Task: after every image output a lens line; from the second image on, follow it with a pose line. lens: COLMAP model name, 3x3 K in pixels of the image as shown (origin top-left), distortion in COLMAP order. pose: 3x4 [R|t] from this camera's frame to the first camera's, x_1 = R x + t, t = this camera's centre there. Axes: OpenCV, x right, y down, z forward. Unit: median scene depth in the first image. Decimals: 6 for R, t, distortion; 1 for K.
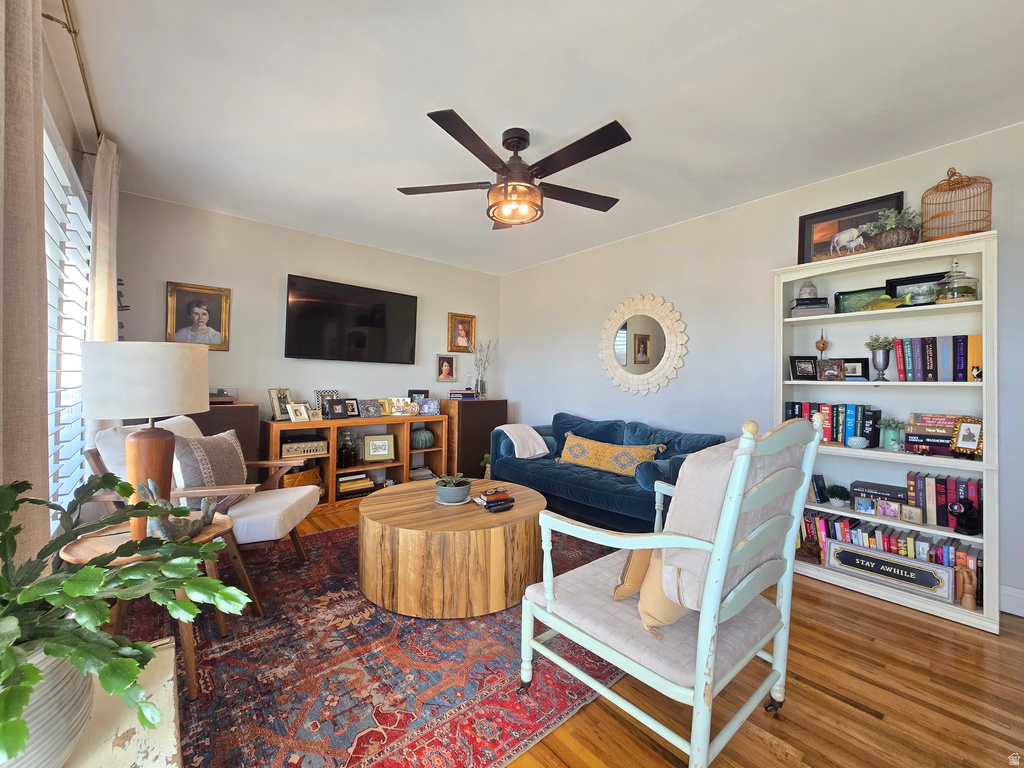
lens RADIAL K [[420.1, 0, 506.0], [0, 420.1, 375.5], [0, 0, 1]] dist [-0.003387, -0.000184]
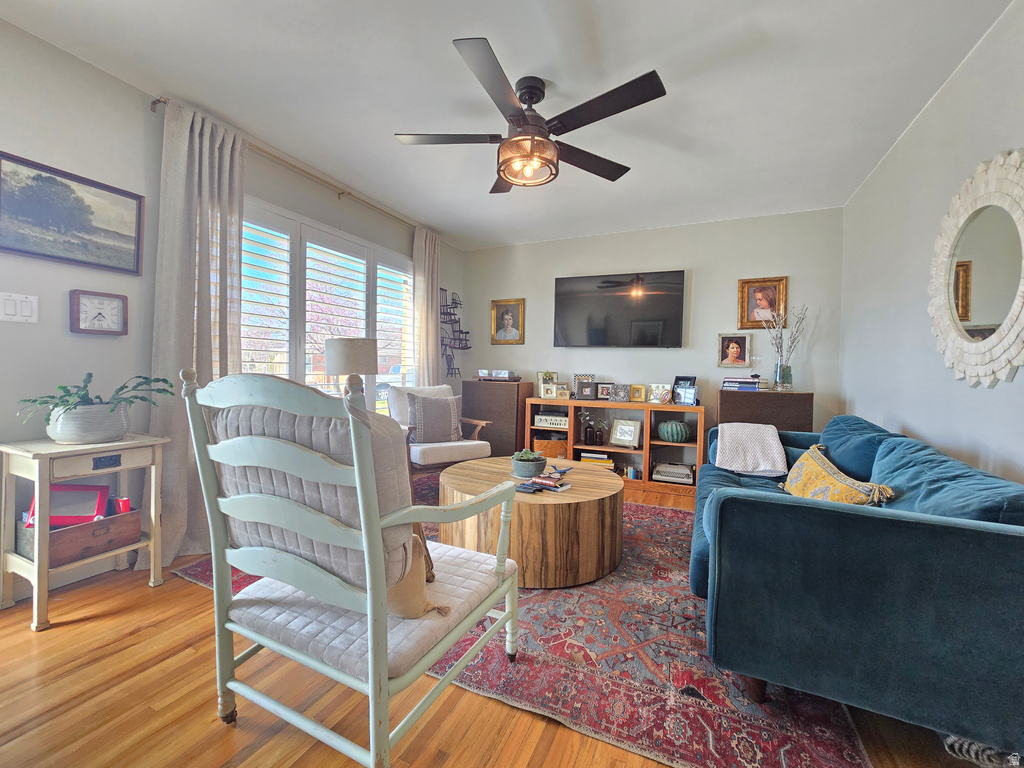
lens RADIAL K [[420.1, 0, 506.0], [0, 420.1, 375.5], [0, 0, 1]] dist [-0.003387, -0.000184]
pose [[0.415942, 0.006463, -0.909368, 0.479948], [-0.000547, 0.999976, 0.006856, 0.029525], [0.909391, -0.002354, 0.415936, 0.325629]]
